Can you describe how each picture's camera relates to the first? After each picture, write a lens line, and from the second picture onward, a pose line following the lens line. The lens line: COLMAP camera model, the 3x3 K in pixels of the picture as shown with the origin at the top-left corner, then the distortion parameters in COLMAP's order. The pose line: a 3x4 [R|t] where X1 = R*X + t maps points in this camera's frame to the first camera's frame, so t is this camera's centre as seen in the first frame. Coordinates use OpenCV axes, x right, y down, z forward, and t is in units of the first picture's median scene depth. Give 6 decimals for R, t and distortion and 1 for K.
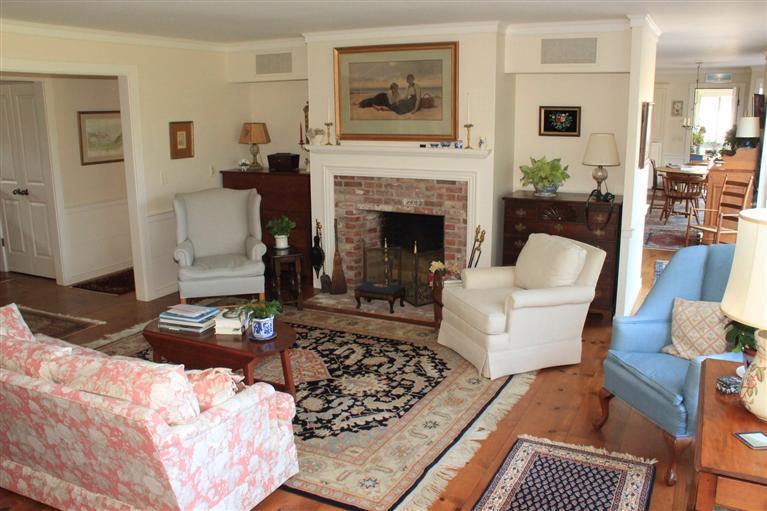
lens RADIAL K [[640.0, 0, 383.5], [0, 640.0, 255.5], [0, 0, 1]] dist [-0.182008, 0.141385]
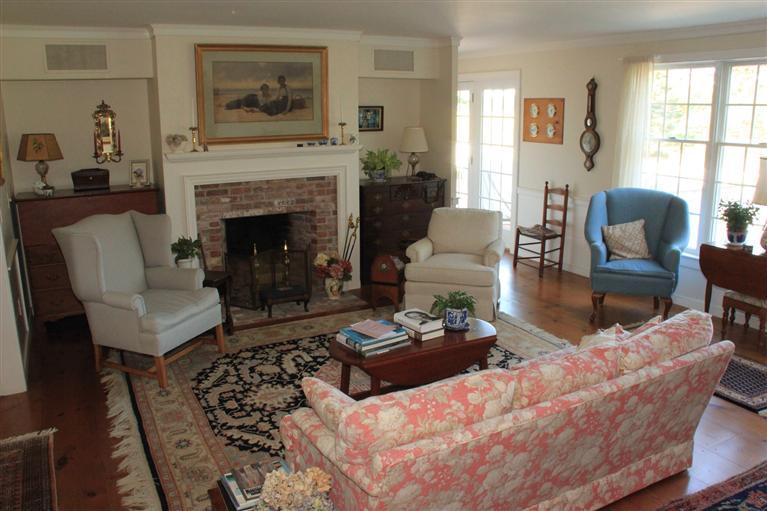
lens RADIAL K [[610.9, 0, 383.5], [0, 610.9, 255.5], [0, 0, 1]] dist [-0.193208, 0.122609]
pose [[0.591460, -0.186677, 0.784427, -0.648965], [0.184489, 0.978356, 0.093723, -0.063817], [-0.784945, 0.089285, 0.613098, 0.304319]]
